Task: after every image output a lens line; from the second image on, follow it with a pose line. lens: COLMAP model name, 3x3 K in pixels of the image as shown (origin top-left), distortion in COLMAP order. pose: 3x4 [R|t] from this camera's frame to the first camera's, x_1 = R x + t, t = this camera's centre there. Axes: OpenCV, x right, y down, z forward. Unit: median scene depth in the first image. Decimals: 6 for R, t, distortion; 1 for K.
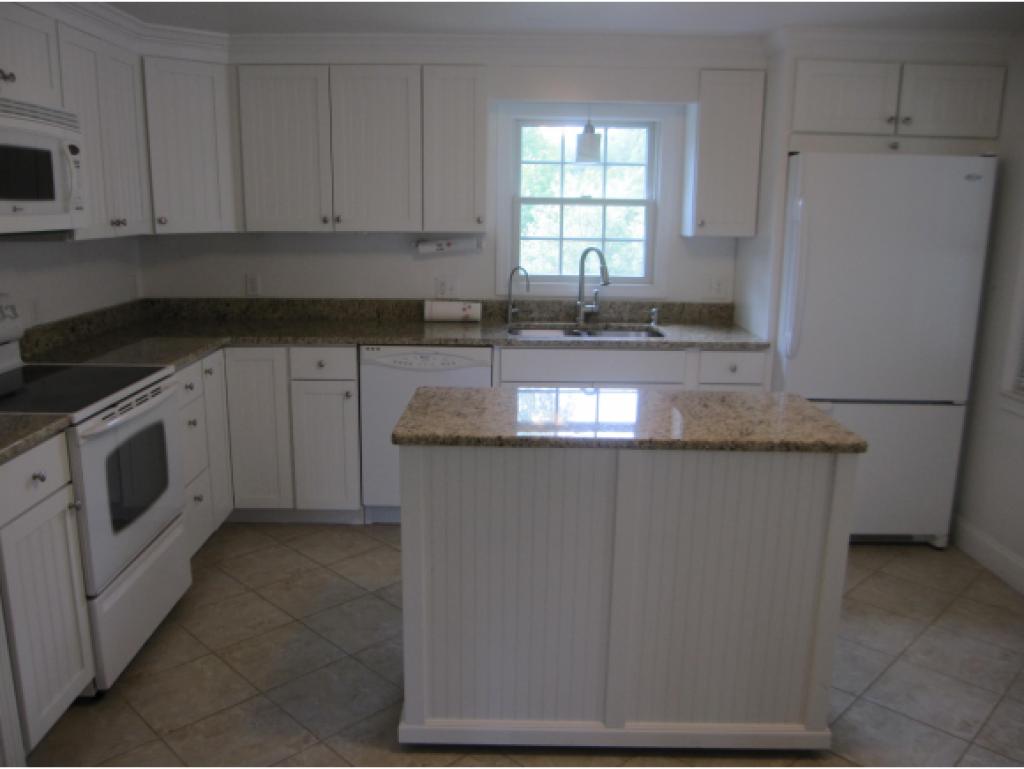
lens RADIAL K [[830.7, 0, 505.4], [0, 830.7, 385.4], [0, 0, 1]] dist [-0.059215, 0.021413]
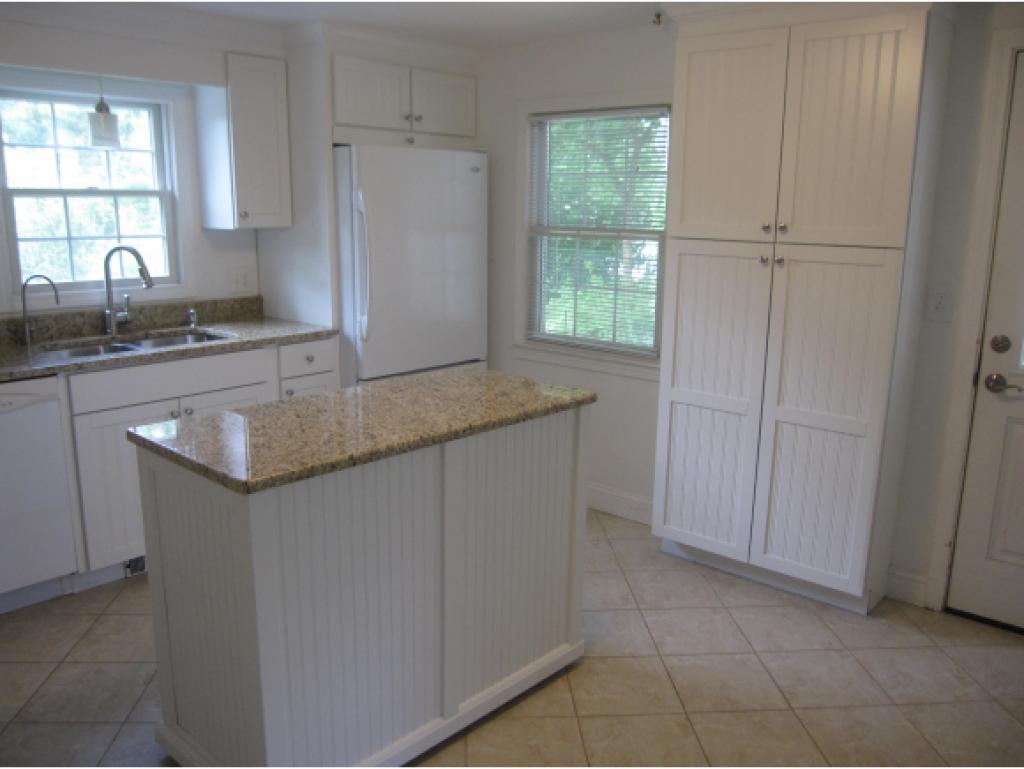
lens RADIAL K [[830.7, 0, 507.8], [0, 830.7, 385.9], [0, 0, 1]] dist [-0.059215, 0.021413]
pose [[0.675736, -0.164749, 0.718498, -0.261787], [0.153817, 0.984762, 0.081140, -0.029788], [-0.720917, 0.055688, 0.690780, 0.124314]]
